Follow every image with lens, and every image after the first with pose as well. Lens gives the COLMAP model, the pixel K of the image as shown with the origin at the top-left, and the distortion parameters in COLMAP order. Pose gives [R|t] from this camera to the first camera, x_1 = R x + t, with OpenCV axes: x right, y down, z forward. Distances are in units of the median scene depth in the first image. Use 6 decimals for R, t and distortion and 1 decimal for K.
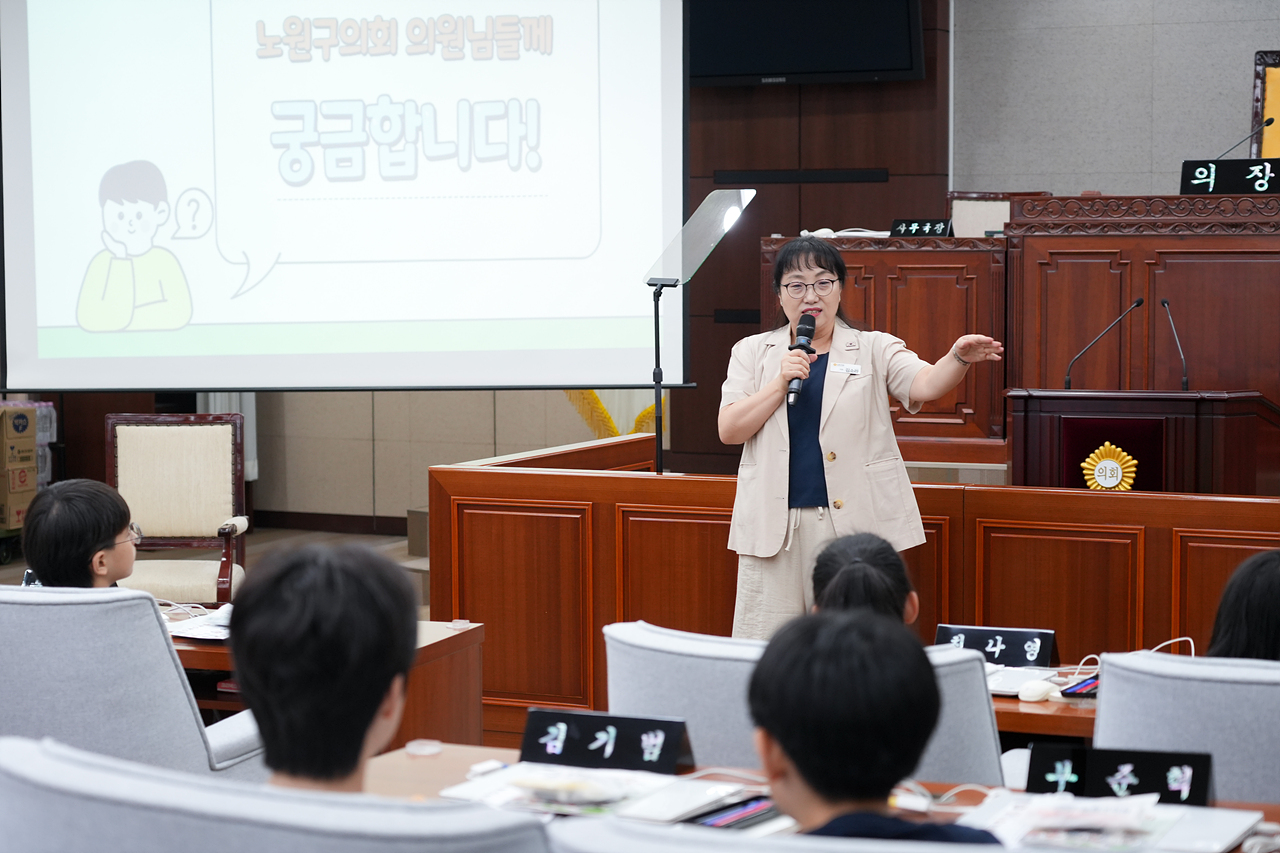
lens RADIAL K [[2914.2, 0, 640.0], [0, 2914.2, 426.5], [0, 0, 1]] dist [0.022691, 0.057686]
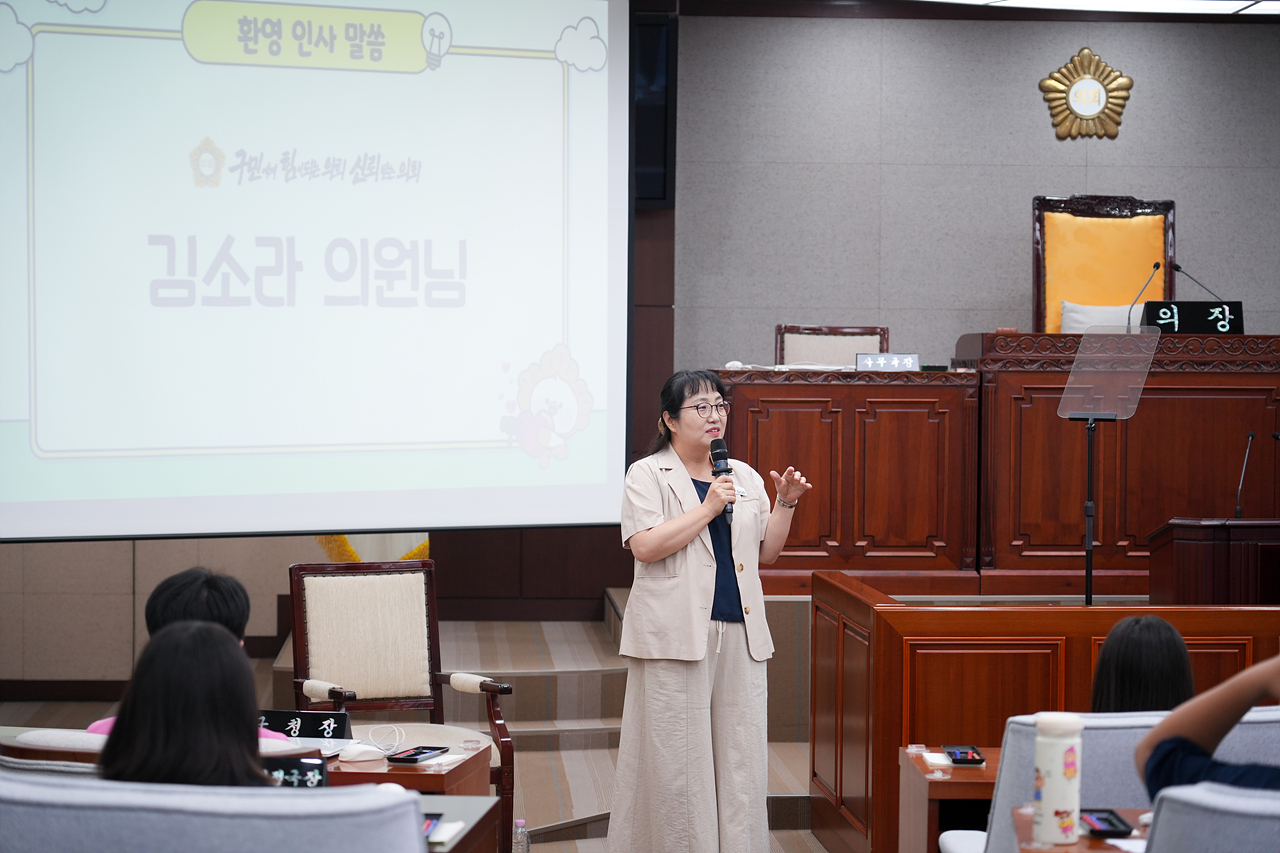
lens RADIAL K [[3188.4, 0, 640.0], [0, 3188.4, 426.5], [0, 0, 1]] dist [-0.030509, -0.074169]
pose [[0.861349, -0.000365, 0.508013, -0.516563], [0.023573, 0.998951, -0.039250, -0.004832], [-0.507466, 0.045783, 0.860455, 0.097820]]
